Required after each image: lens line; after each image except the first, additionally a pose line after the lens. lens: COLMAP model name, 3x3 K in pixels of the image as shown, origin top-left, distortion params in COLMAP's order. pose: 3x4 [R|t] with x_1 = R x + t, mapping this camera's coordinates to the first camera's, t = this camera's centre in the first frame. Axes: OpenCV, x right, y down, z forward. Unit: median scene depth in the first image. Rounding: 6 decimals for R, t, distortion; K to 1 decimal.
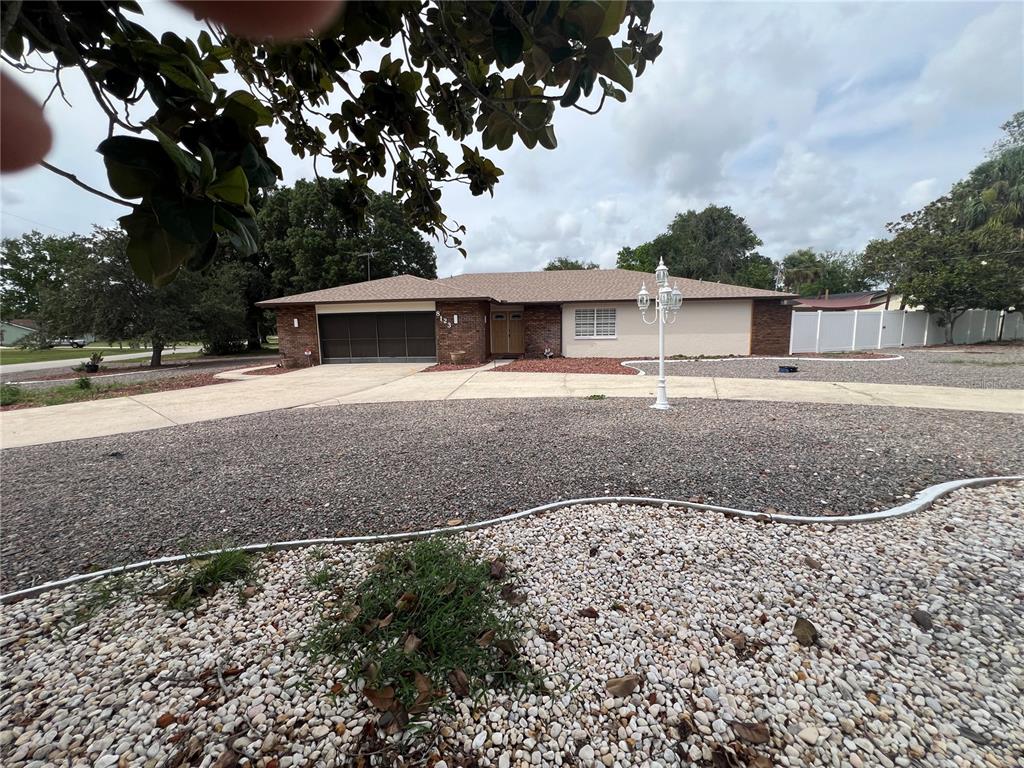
lens RADIAL K [[413.9, 0, 512.9], [0, 413.9, 383.2], [0, 0, 1]] dist [-0.002285, -0.000101]
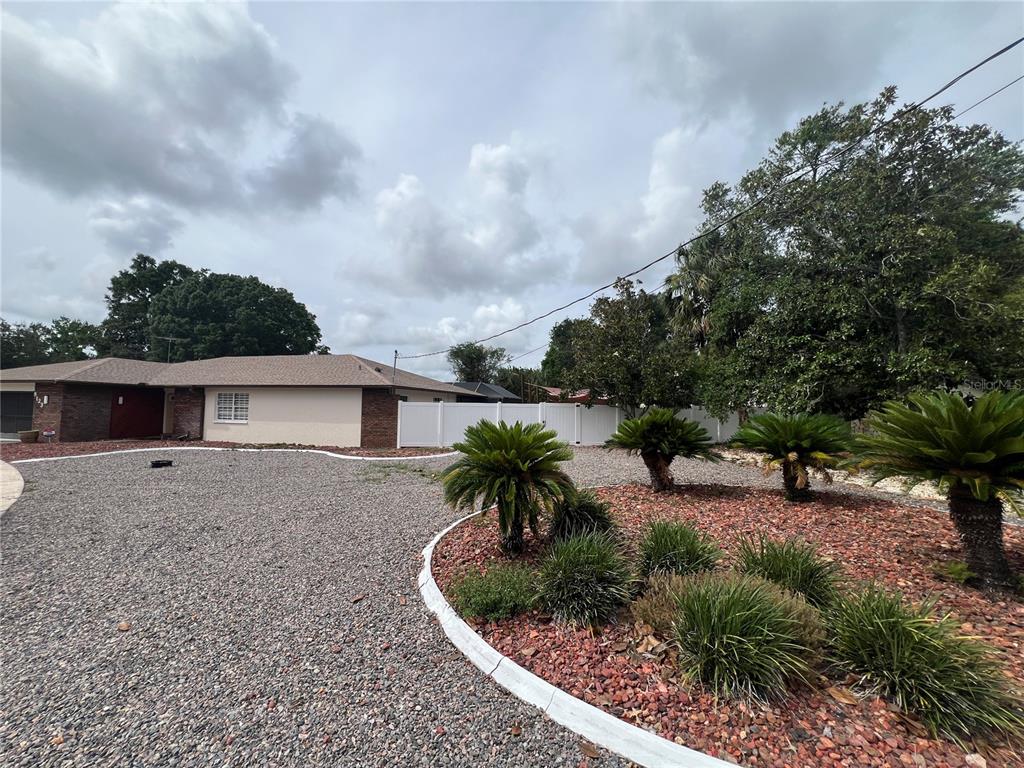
lens RADIAL K [[413.9, 0, 512.1], [0, 413.9, 381.8], [0, 0, 1]] dist [-0.002285, -0.000101]
pose [[0.987342, 0.021303, -0.157166, 1.076680], [-0.050538, 0.981542, -0.184448, -0.058229], [0.150336, 0.190056, 0.970195, 0.128519]]
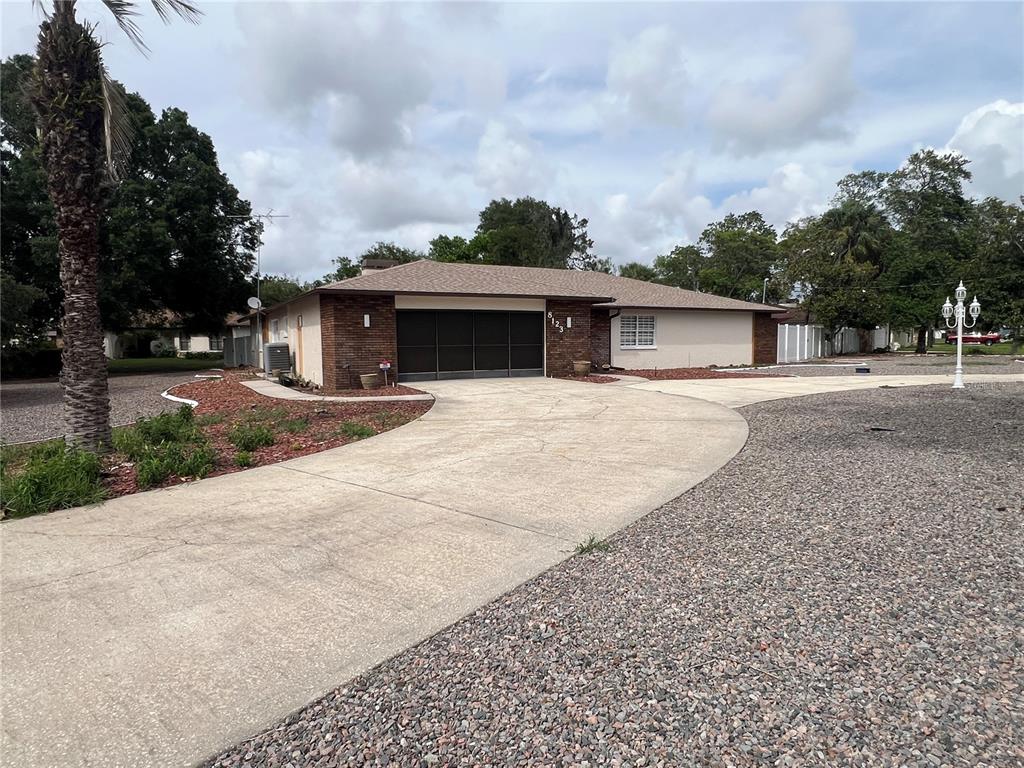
lens RADIAL K [[598.7, 0, 509.2], [0, 598.7, 383.5], [0, 0, 1]] dist [0.001344, 0.000047]
pose [[0.831118, -0.026728, 0.555454, -0.796707], [0.061392, 0.997149, -0.043877, 0.008321], [-0.552698, 0.070568, 0.830389, 0.084607]]
